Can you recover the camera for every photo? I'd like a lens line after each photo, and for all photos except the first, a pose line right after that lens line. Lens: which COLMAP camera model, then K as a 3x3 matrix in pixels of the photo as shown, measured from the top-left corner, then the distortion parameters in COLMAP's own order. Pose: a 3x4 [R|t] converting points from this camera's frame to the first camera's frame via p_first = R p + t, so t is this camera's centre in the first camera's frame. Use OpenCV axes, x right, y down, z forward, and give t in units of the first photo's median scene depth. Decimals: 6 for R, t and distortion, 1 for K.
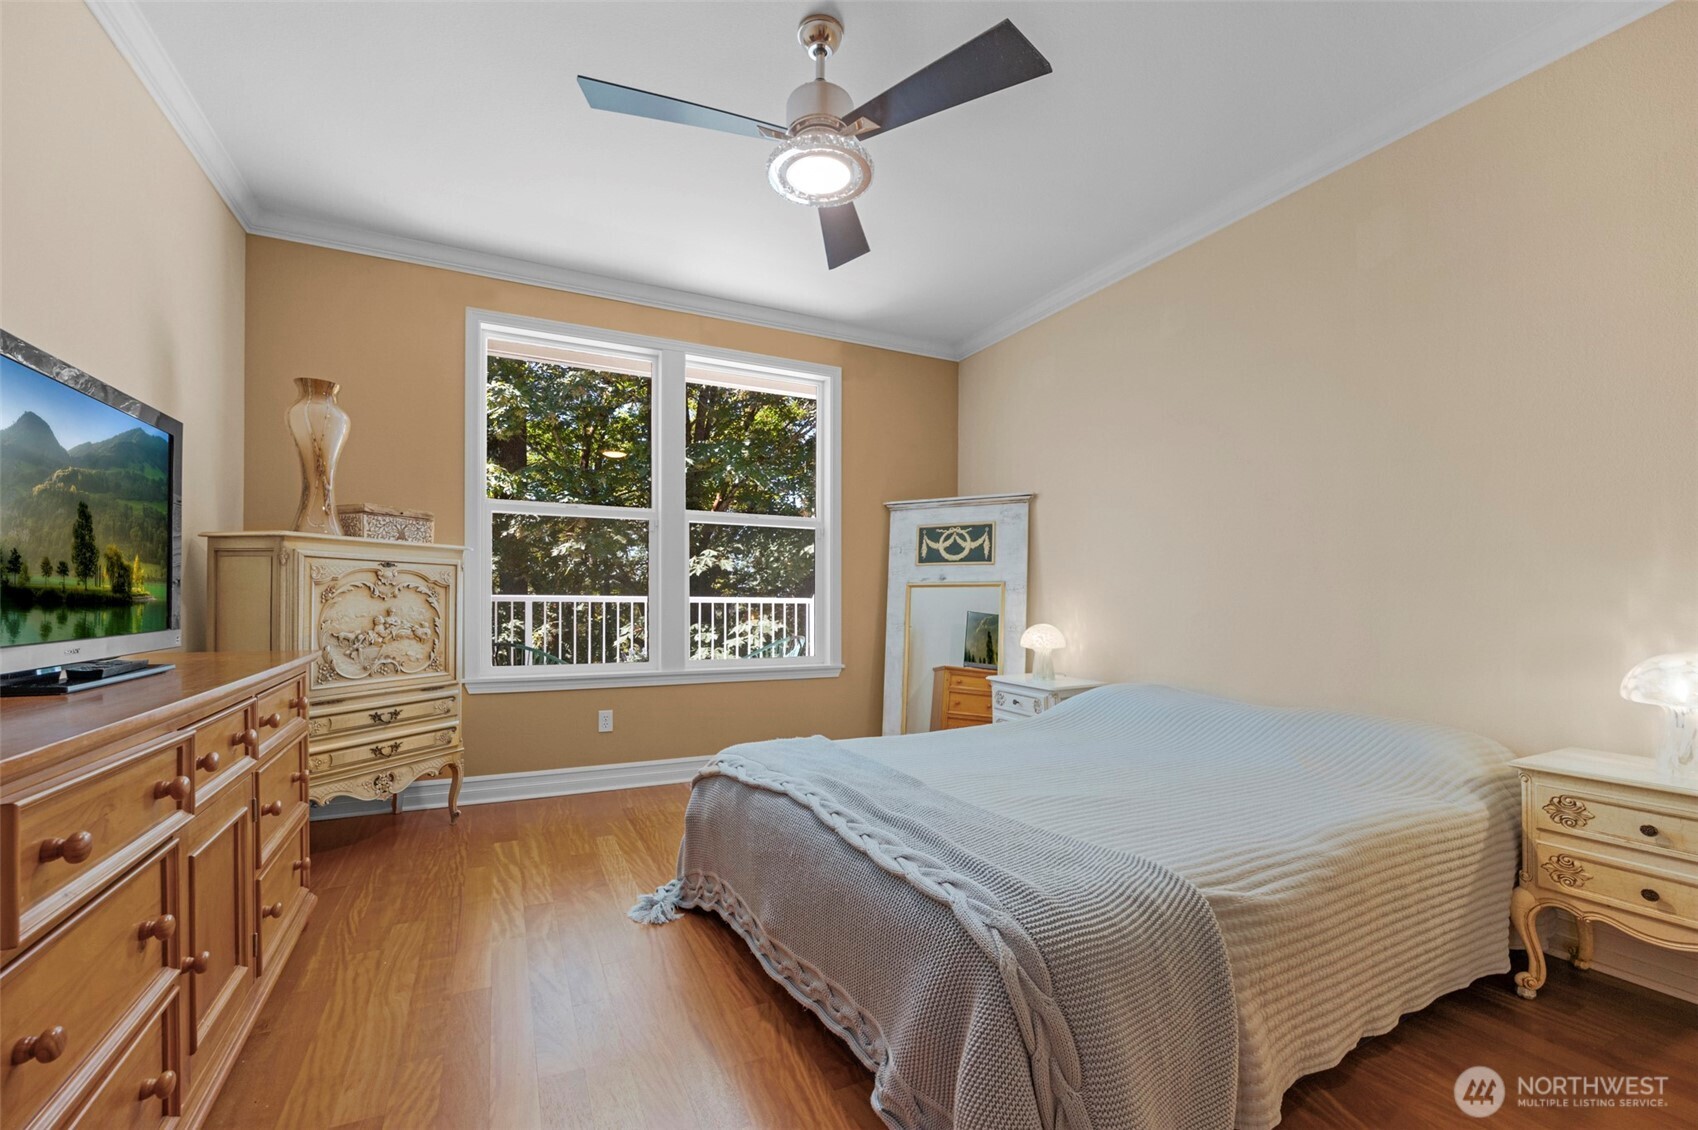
lens RADIAL K [[694.4, 0, 807.7], [0, 694.4, 598.1], [0, 0, 1]] dist [-0.005950, -0.000421]
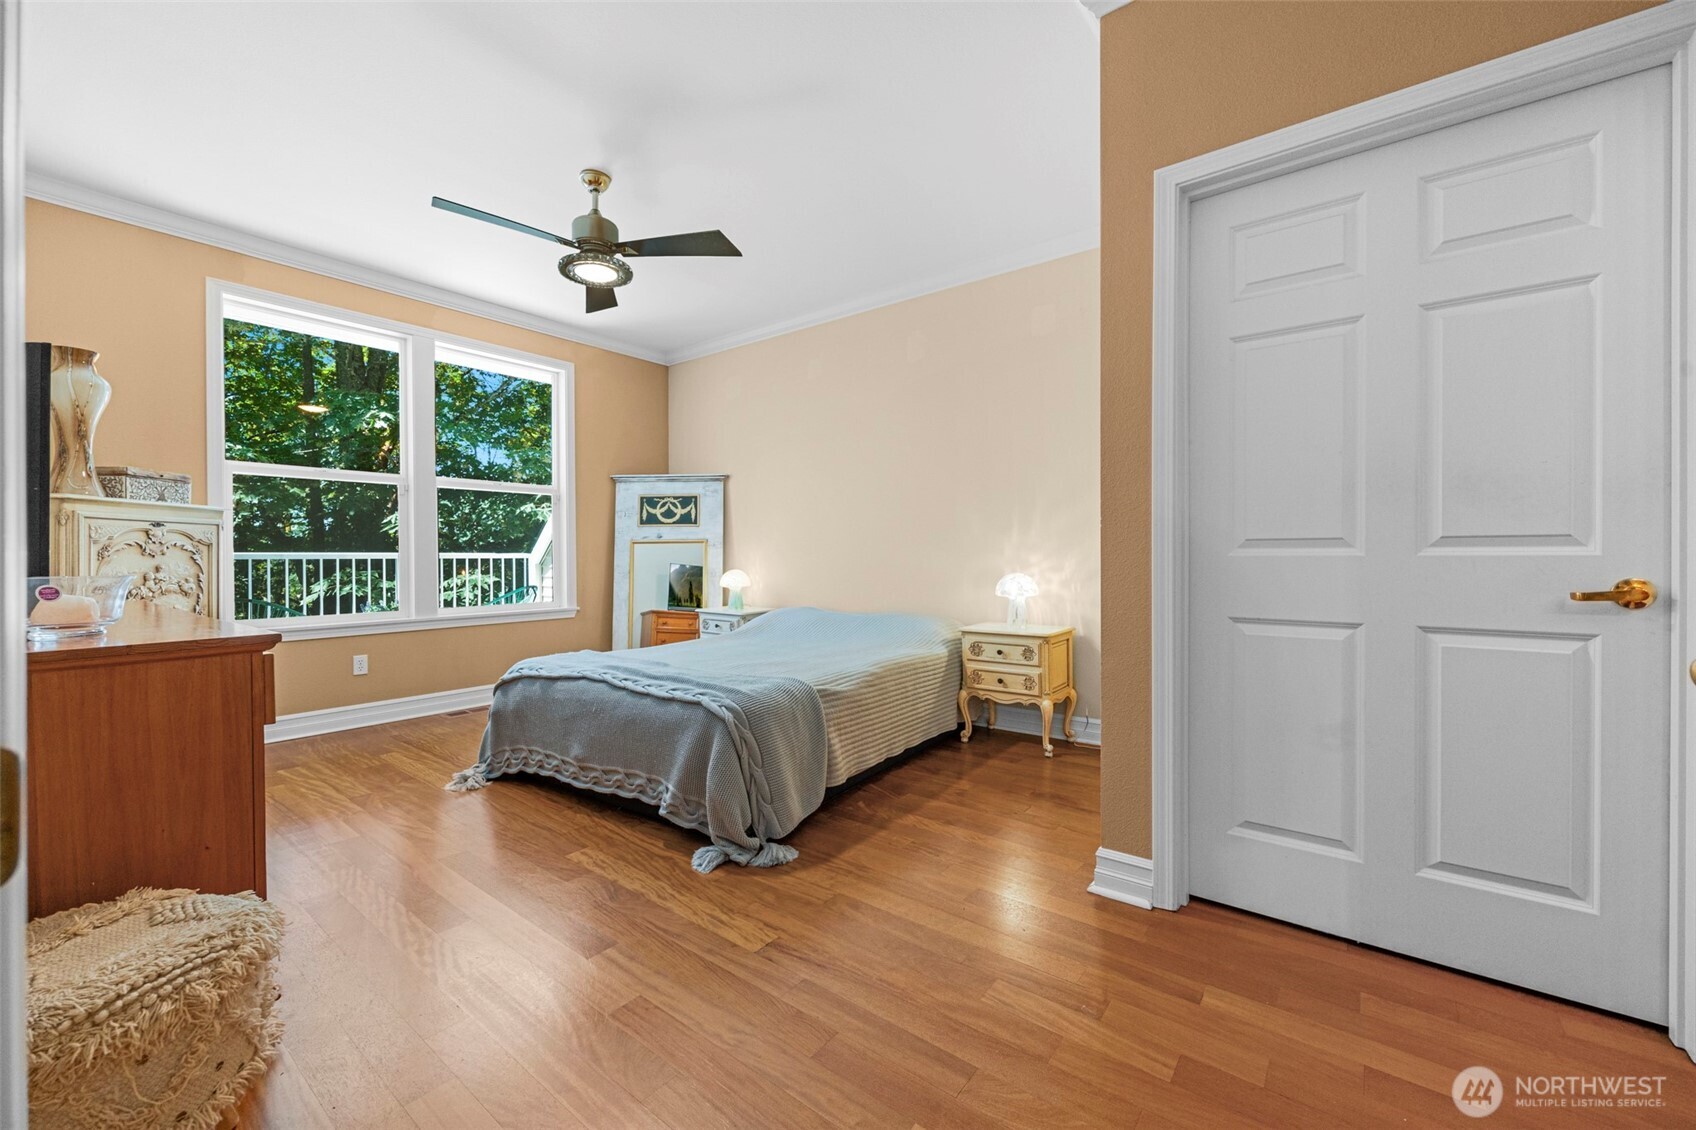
lens RADIAL K [[672.9, 0, 848.0], [0, 672.9, 558.2], [0, 0, 1]] dist [-0.000177, 0.000005]
pose [[0.875819, -0.012496, 0.482478, -0.157503], [0.008177, 0.999905, 0.011054, 0.001230], [-0.482571, -0.005736, 0.875838, -0.406143]]
